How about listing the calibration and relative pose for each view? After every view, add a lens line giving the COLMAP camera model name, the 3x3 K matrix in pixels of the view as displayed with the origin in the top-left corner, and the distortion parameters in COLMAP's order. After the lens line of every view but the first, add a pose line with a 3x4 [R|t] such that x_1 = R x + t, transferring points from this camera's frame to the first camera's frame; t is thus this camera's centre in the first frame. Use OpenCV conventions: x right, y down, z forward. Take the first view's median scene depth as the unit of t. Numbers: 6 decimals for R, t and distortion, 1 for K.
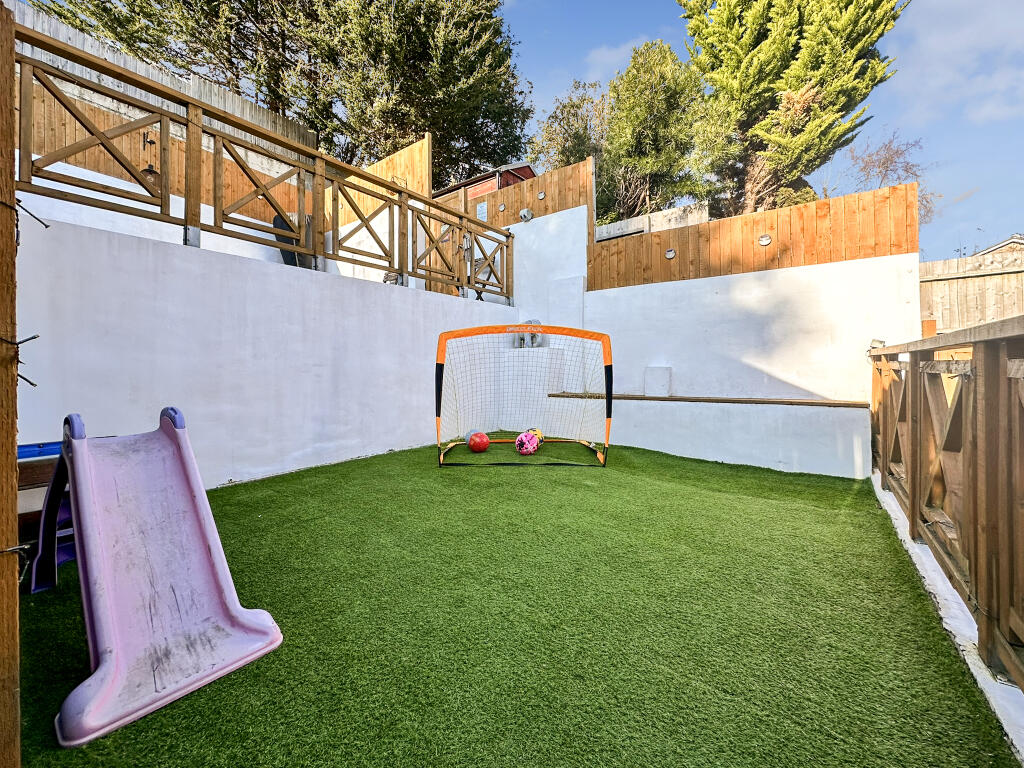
lens RADIAL K [[409.3, 0, 512.0], [0, 409.3, 384.0], [0, 0, 1]] dist [0.000407, 0.000142]
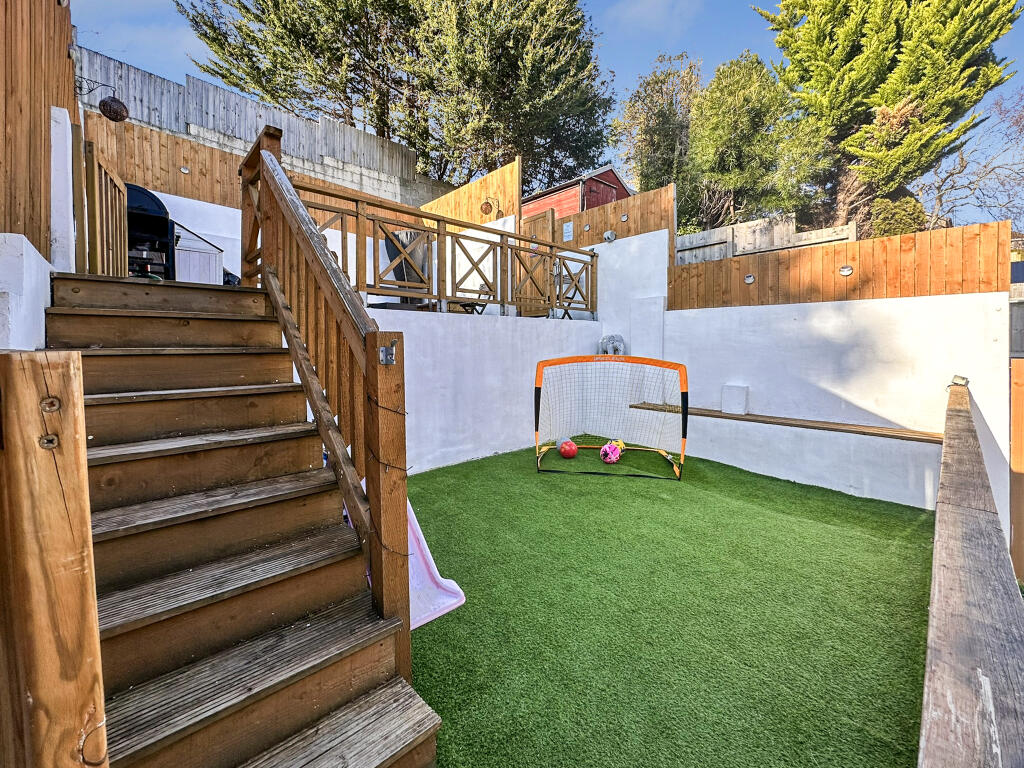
lens RADIAL K [[411.3, 0, 508.8], [0, 411.3, 368.6], [0, 0, 1]] dist [0.000770, 0.000153]
pose [[0.981044, 0.006429, -0.193678, -0.019341], [-0.002712, 0.999807, 0.019446, -0.104637], [0.193765, -0.018552, 0.980872, -0.178238]]
